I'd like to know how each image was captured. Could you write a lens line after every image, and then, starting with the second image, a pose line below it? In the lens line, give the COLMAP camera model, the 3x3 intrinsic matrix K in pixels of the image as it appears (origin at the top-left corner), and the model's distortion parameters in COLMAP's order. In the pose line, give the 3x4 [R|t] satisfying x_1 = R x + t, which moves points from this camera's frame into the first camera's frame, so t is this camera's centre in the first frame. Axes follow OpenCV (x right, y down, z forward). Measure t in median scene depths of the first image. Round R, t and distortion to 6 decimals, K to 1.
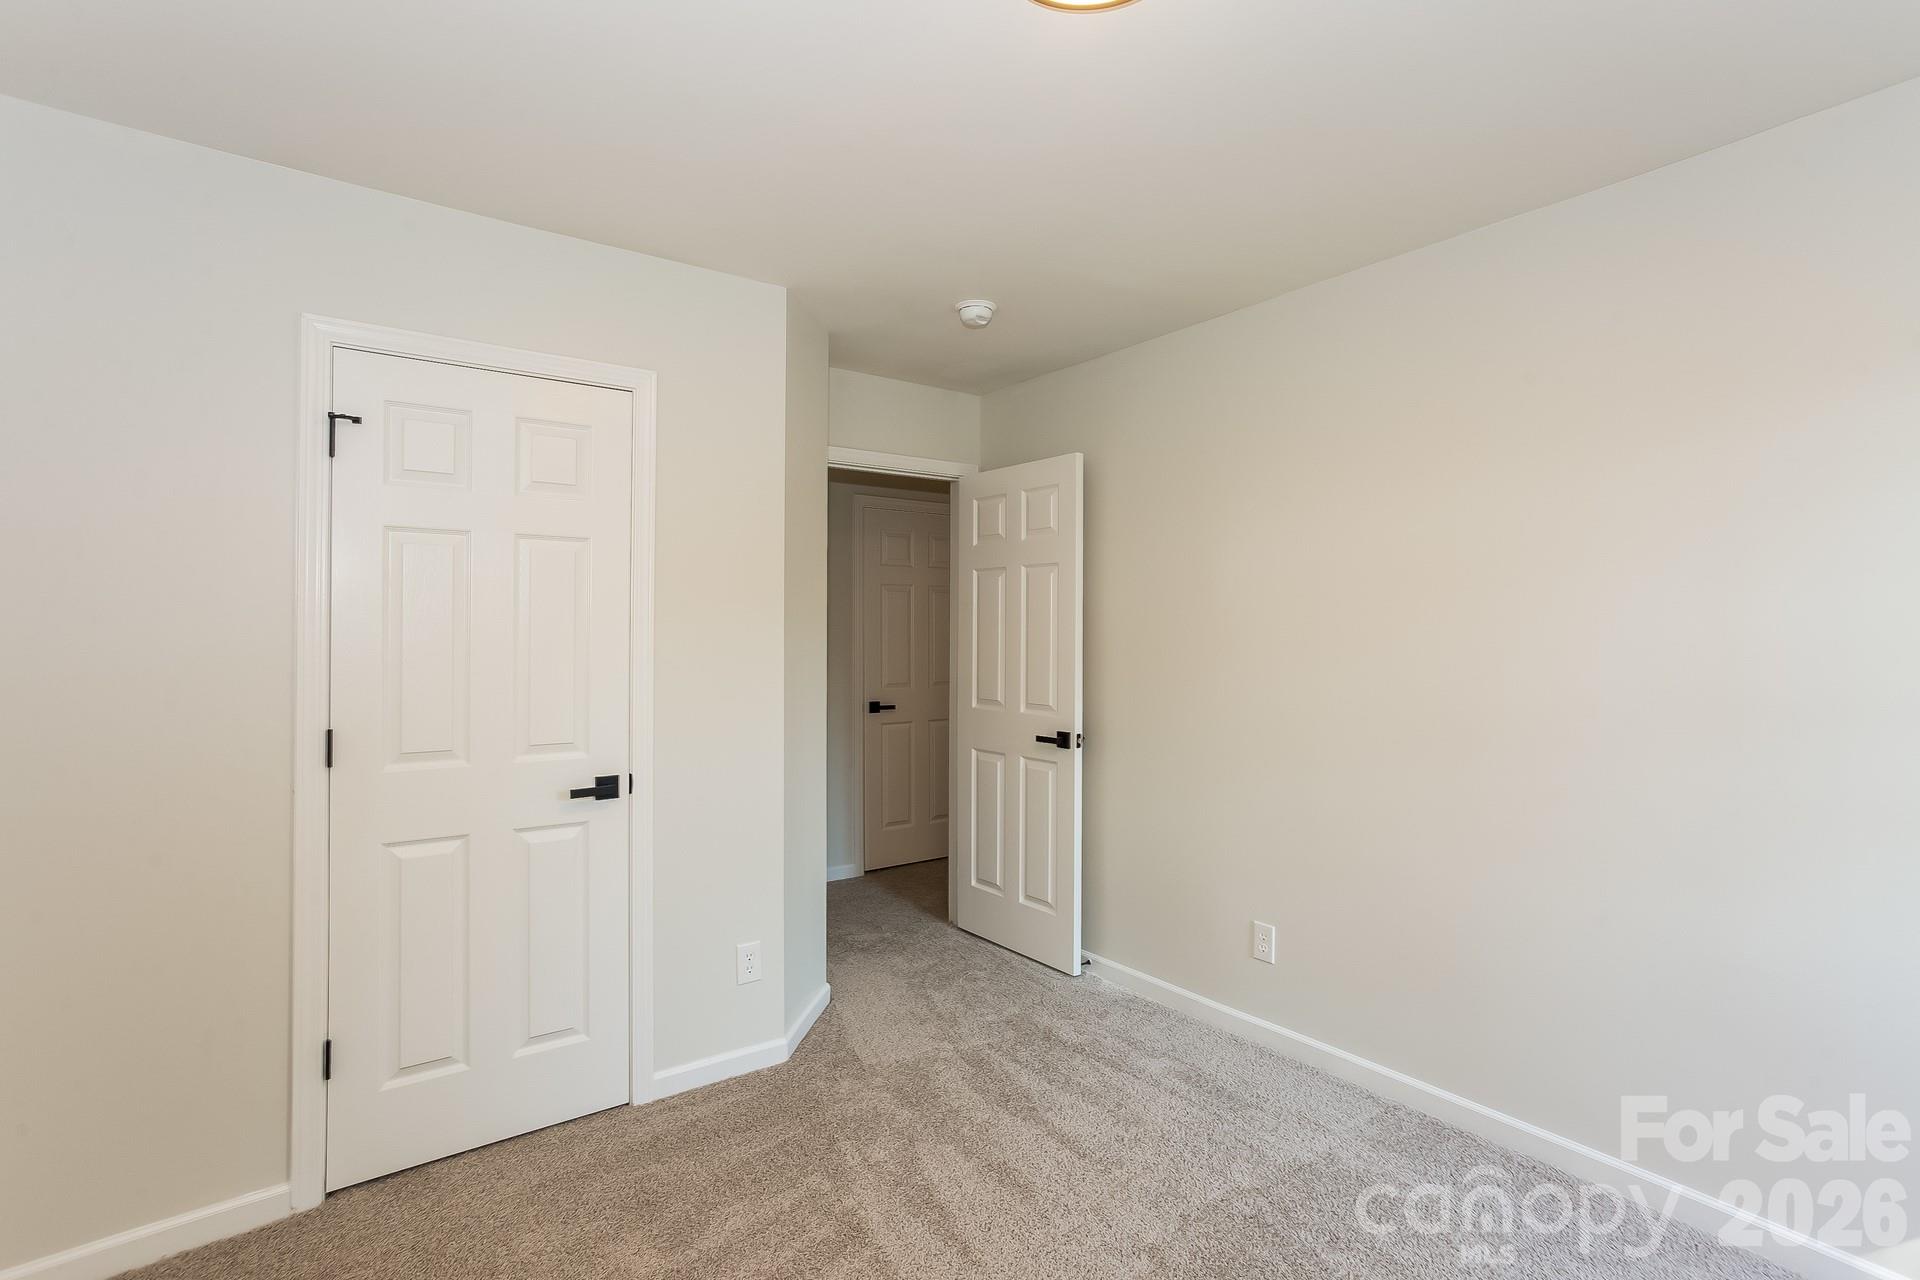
lens RADIAL K [[945.1, 0, 960.0], [0, 945.1, 640.0], [0, 0, 1]] dist [0.001304, 0.000704]
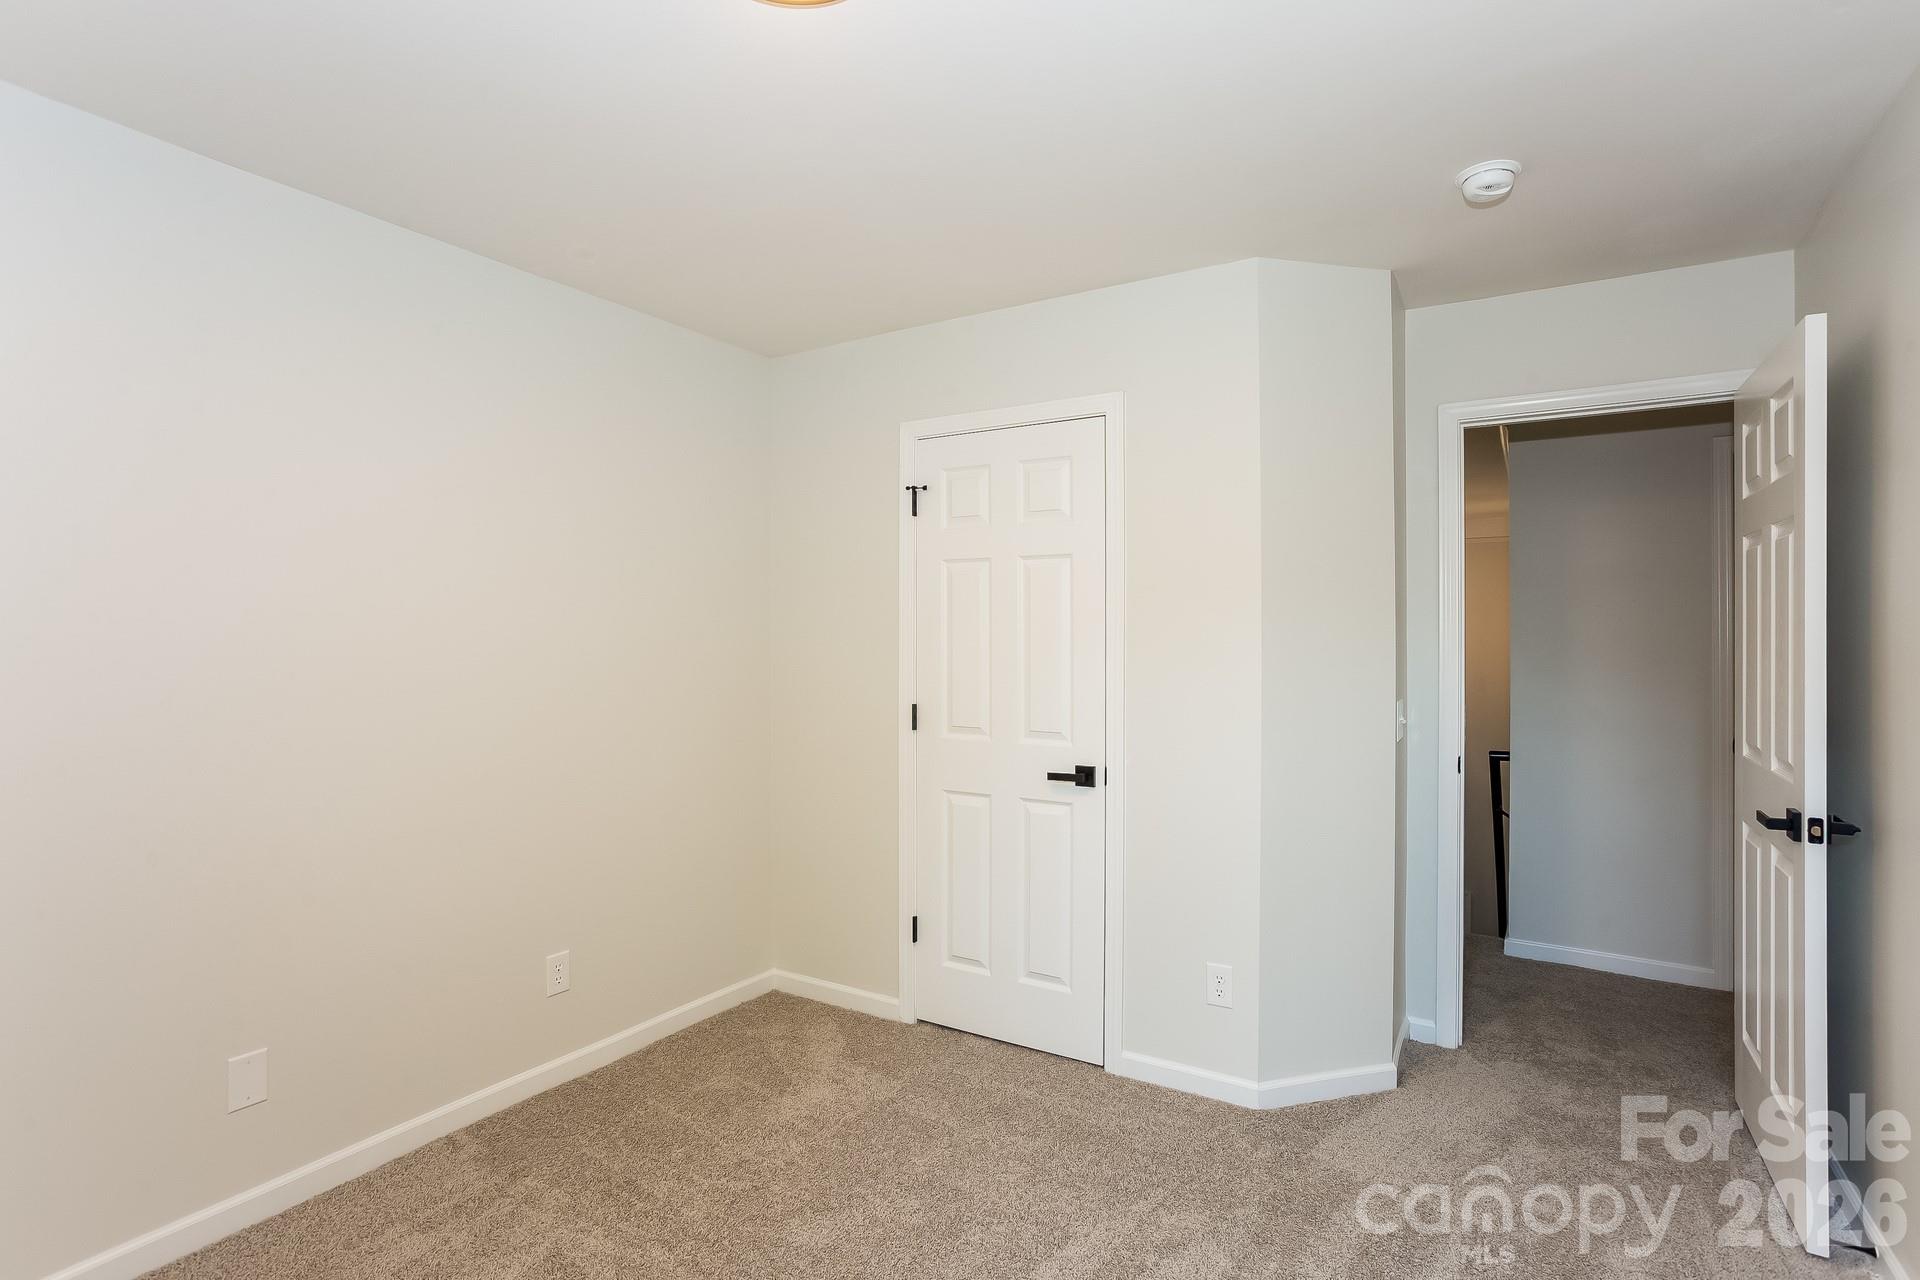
lens RADIAL K [[930.8, 0, 960.0], [0, 930.8, 640.0], [0, 0, 1]] dist [-0.033469, 0.000599]
pose [[0.368612, 0.004000, -0.929575, 0.582369], [-0.003503, 0.999990, 0.002914, -0.007691], [0.929577, 0.002183, 0.368622, 0.448216]]
